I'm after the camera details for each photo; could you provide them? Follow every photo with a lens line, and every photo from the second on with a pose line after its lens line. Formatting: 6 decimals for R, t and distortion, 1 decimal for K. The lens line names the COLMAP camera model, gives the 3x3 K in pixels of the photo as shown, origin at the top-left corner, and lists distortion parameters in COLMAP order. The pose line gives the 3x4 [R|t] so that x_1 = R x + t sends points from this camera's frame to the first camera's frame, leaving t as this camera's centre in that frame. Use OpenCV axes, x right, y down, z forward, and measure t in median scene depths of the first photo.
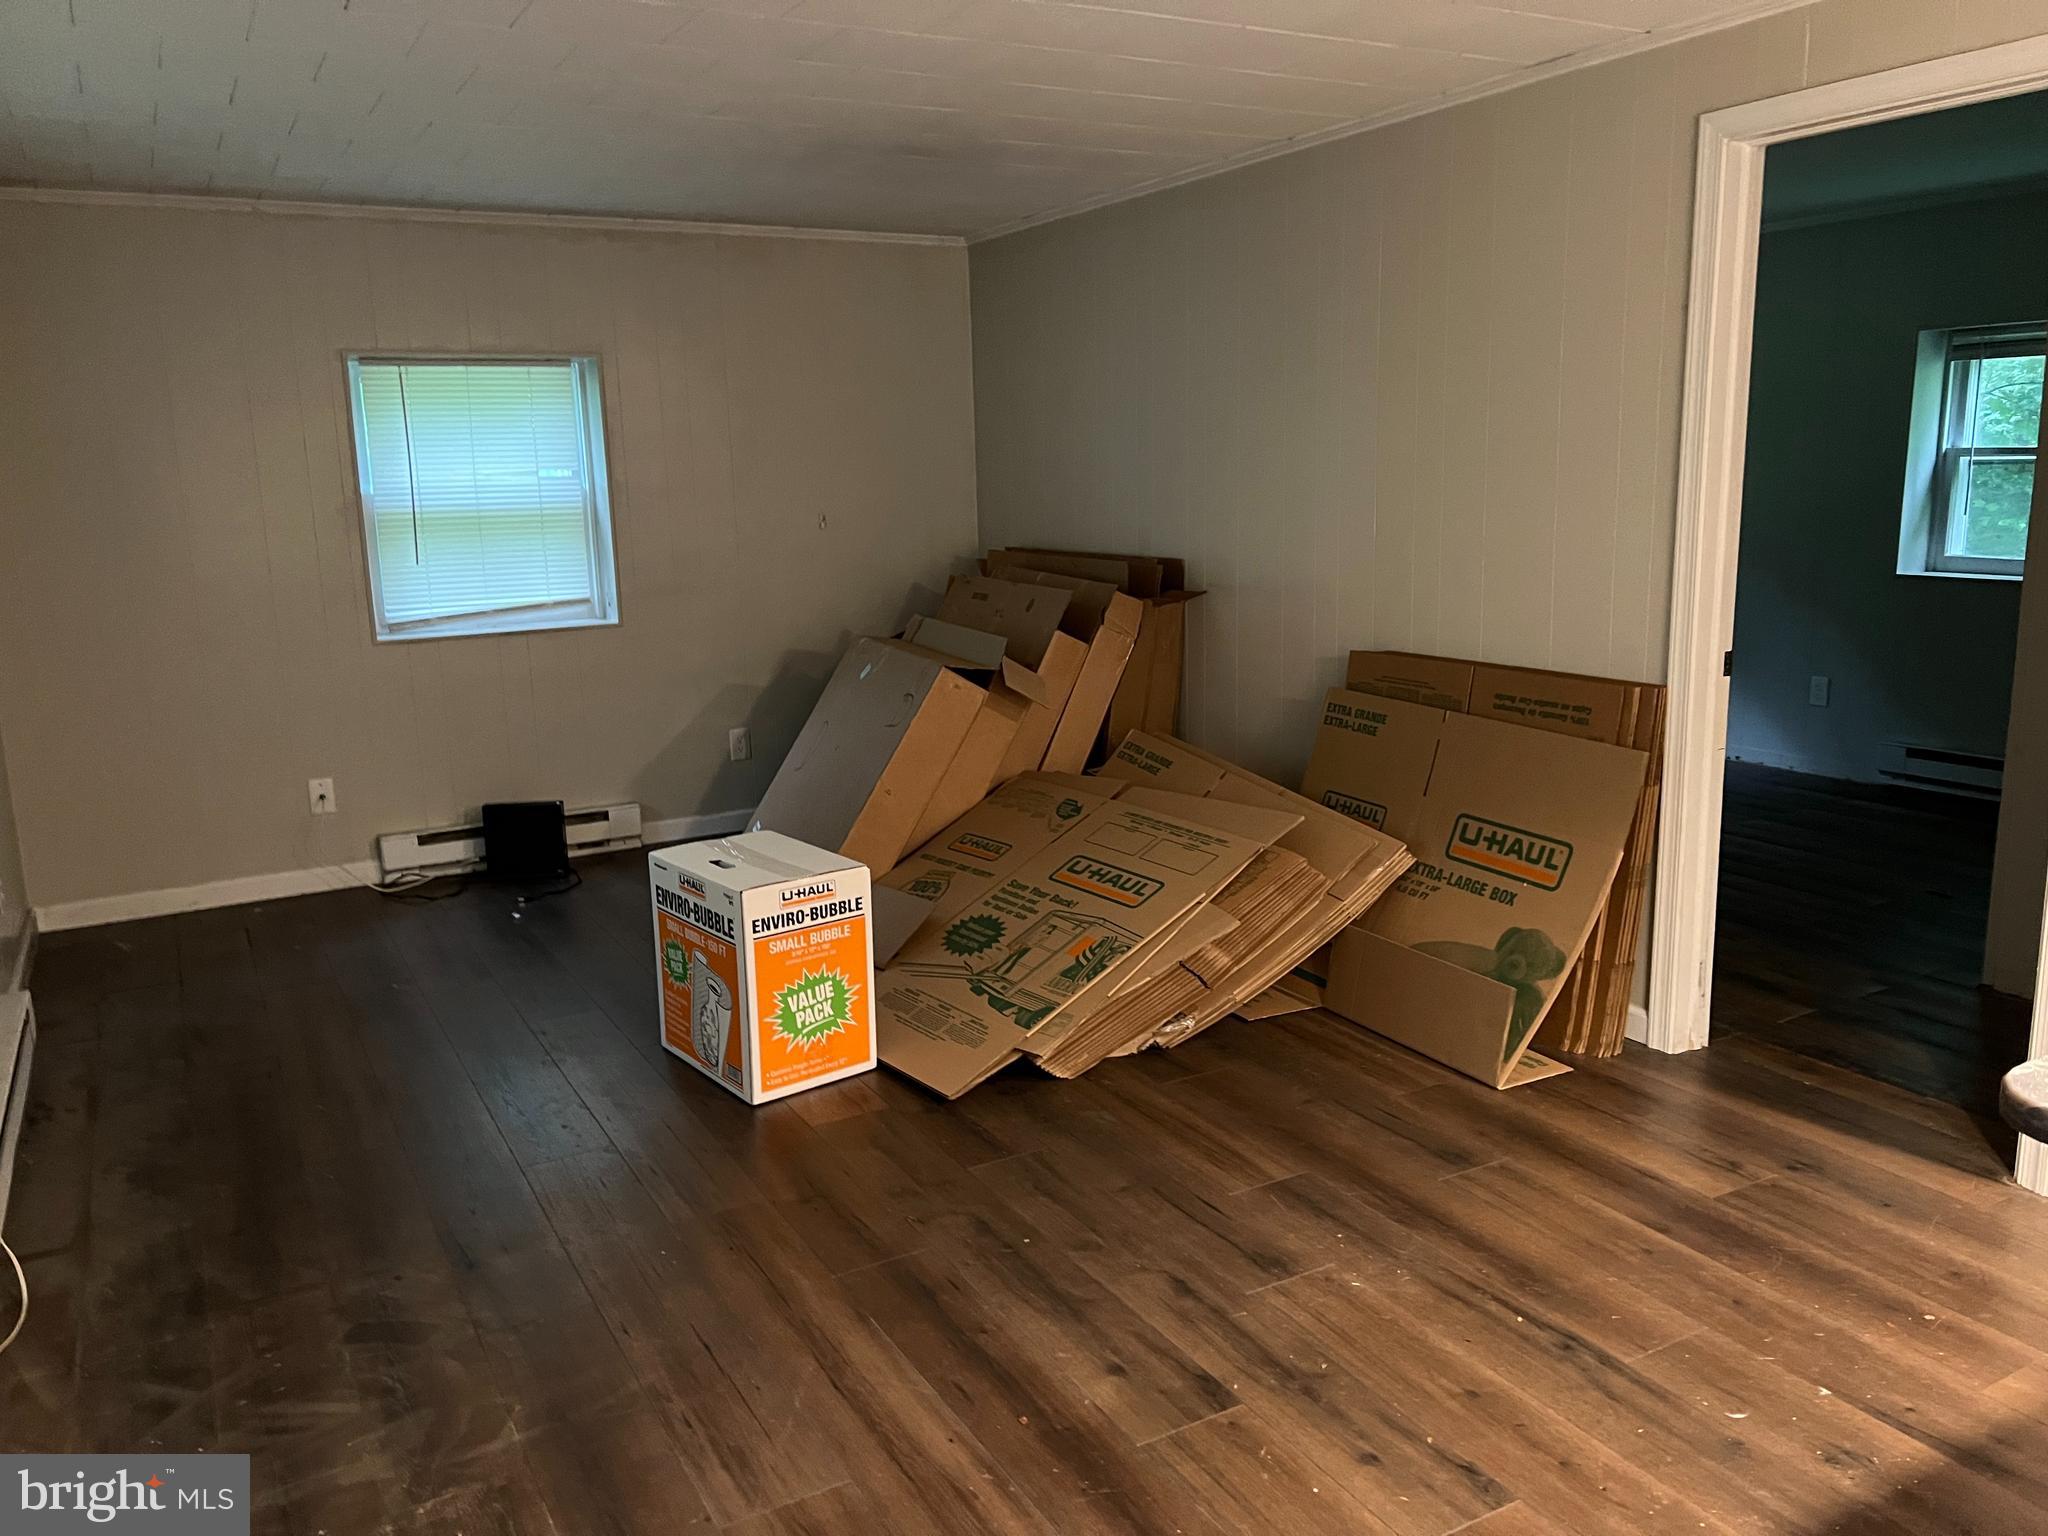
lens RADIAL K [[1537.9, 0, 1020.1], [0, 1537.9, 772.5], [0, 0, 1]] dist [0.034762, -0.013373]
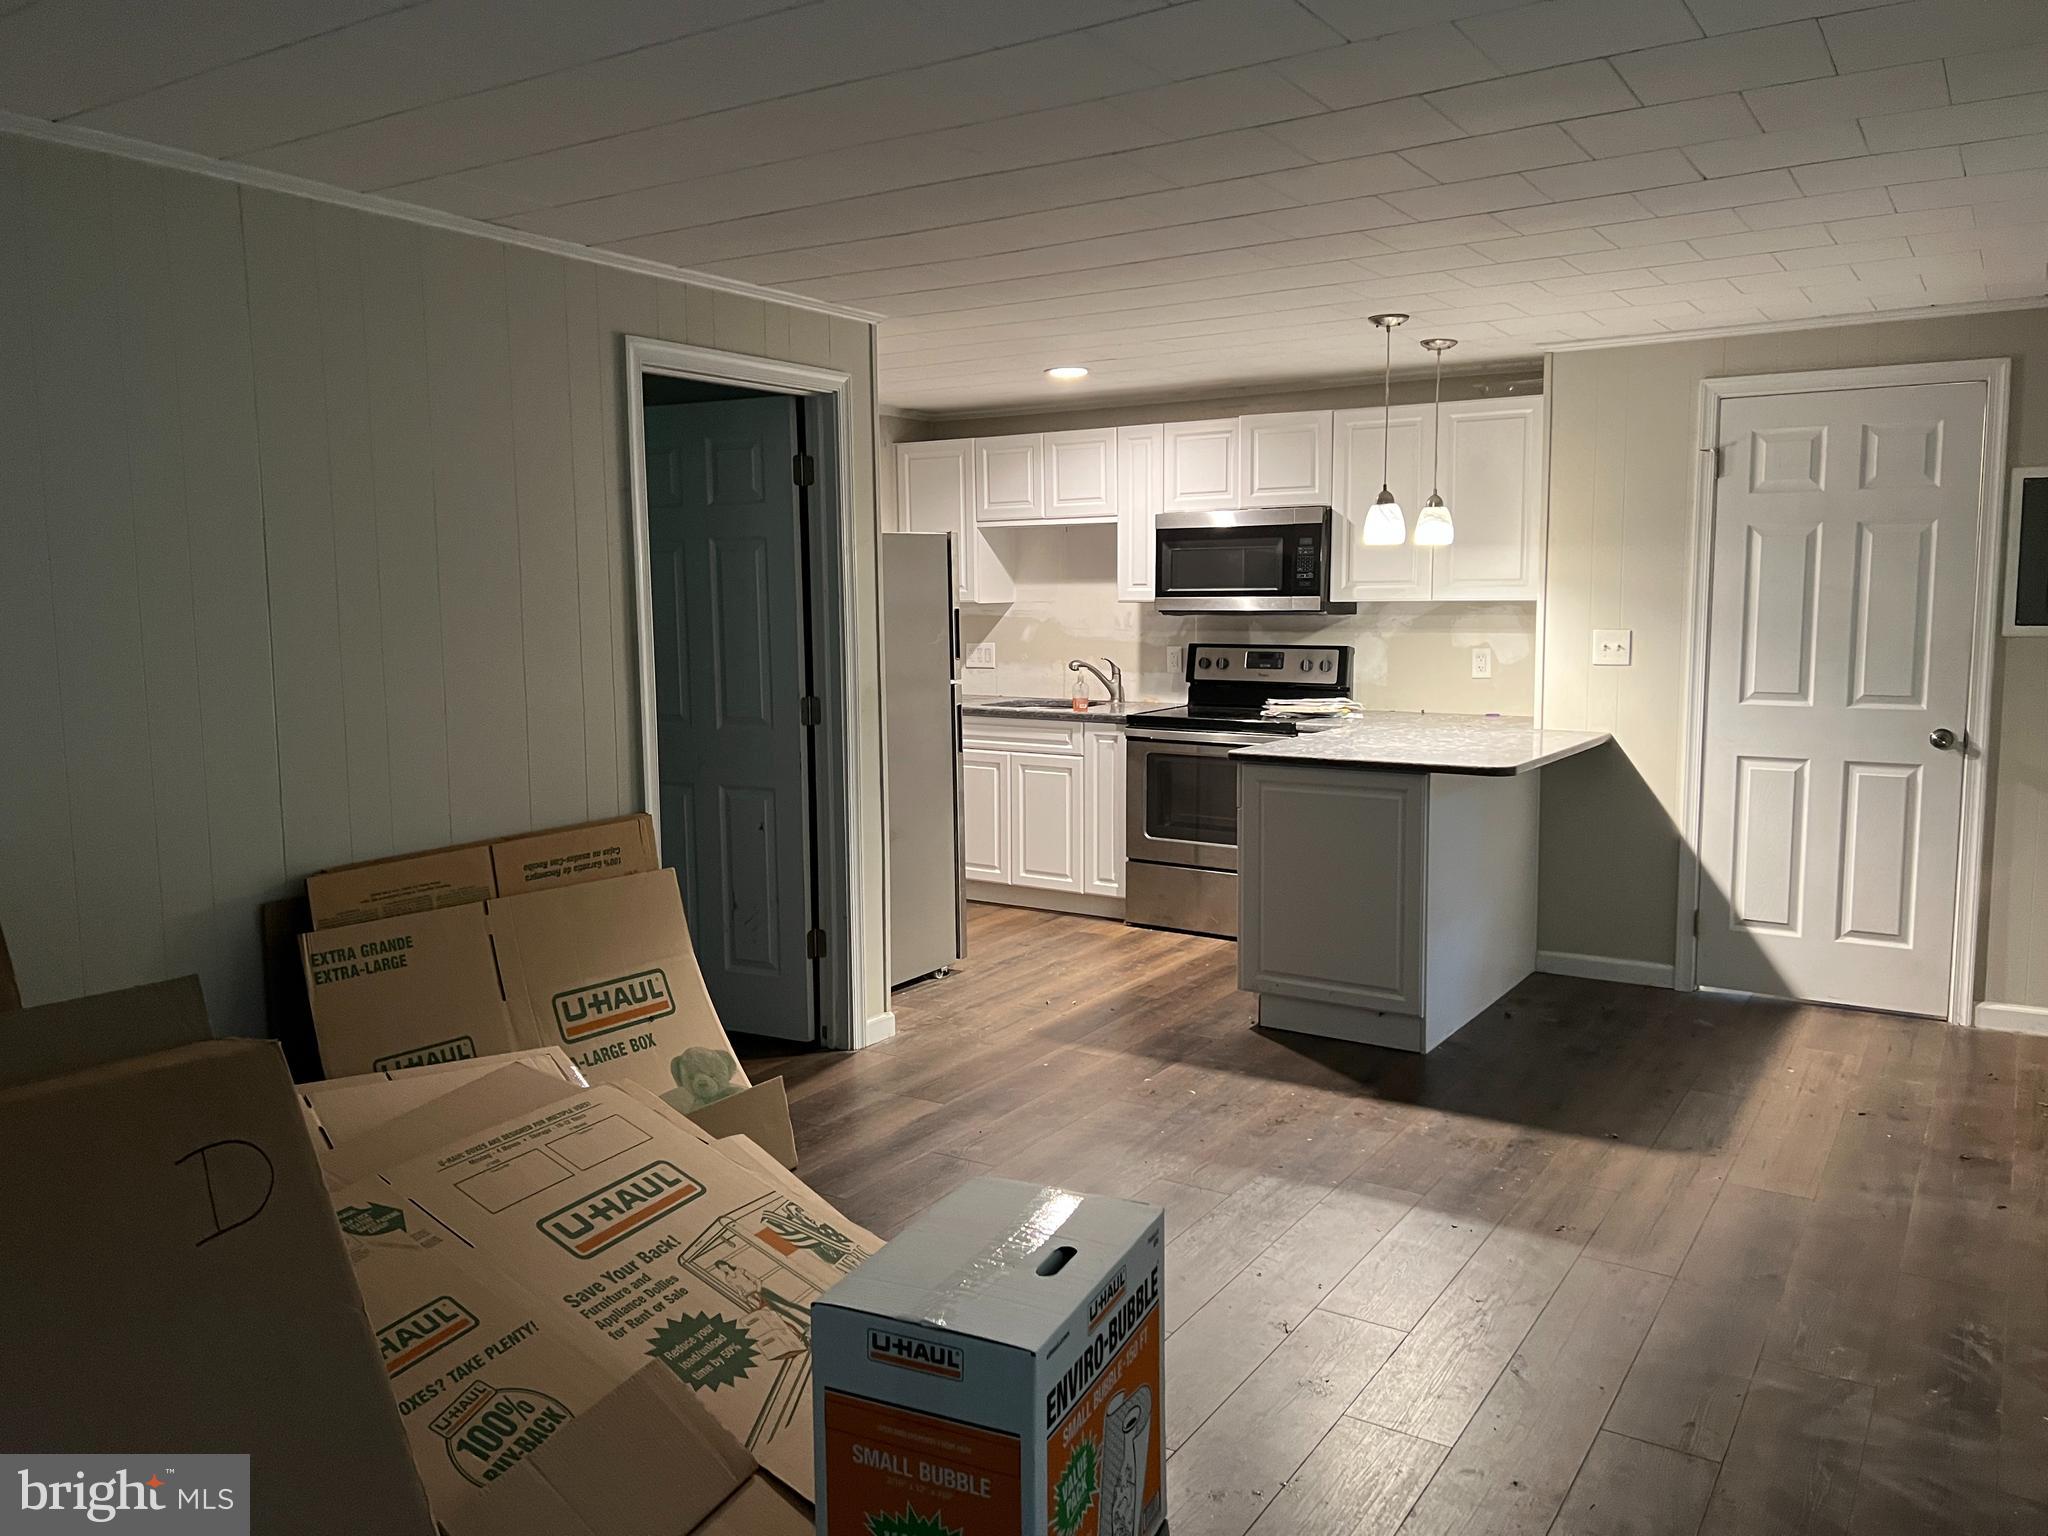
lens RADIAL K [[1537.9, 0, 1023.6], [0, 1537.9, 761.5], [0, 0, 1]] dist [0.034762, -0.013373]
pose [[-0.474372, -0.074020, 0.877207, -0.624682], [0.189633, 0.964473, 0.183932, -0.217256], [-0.859657, 0.253599, -0.443482, 1.092150]]
